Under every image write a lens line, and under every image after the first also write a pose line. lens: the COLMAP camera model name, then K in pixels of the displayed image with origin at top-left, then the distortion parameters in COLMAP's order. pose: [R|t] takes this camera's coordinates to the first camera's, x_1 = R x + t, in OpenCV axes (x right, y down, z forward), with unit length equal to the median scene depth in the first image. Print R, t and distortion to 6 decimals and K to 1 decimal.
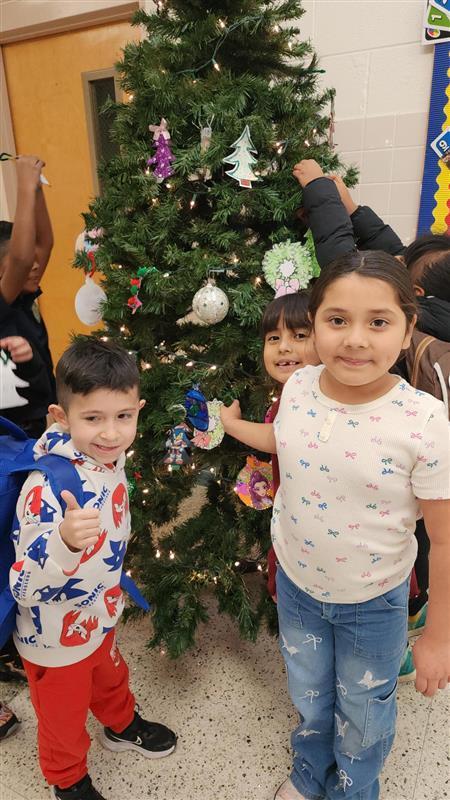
lens RADIAL K [[559.0, 0, 226.8], [0, 559.0, 398.0], [0, 0, 1]] dist [0.083741, -0.031725]
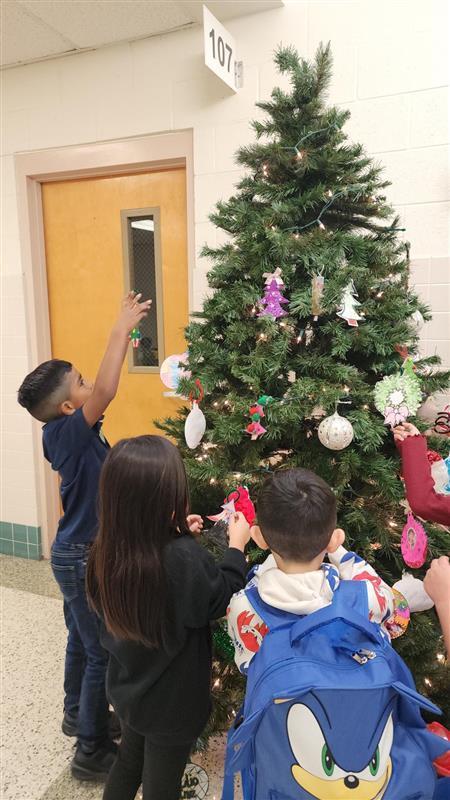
lens RADIAL K [[559.0, 0, 227.0], [0, 559.0, 398.8], [0, 0, 1]] dist [0.083741, -0.031725]
pose [[0.994703, -0.005656, 0.102631, -0.295281], [0.022820, 0.985718, -0.166849, -0.048364], [-0.100221, 0.168308, 0.980626, -0.028520]]
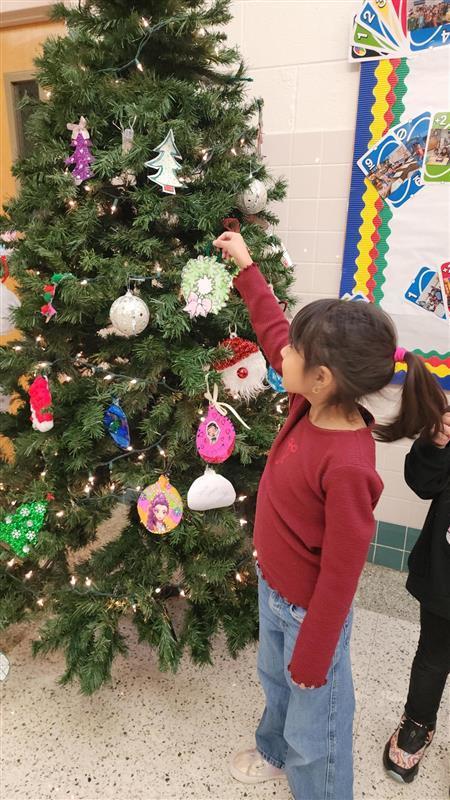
lens RADIAL K [[559.0, 0, 208.0], [0, 559.0, 398.5], [0, 0, 1]] dist [0.083741, -0.031725]
pose [[0.996114, 0.011472, 0.087319, 0.016810], [-0.009460, 0.999681, -0.023424, -0.004999], [-0.087560, 0.022507, 0.995905, 0.048317]]
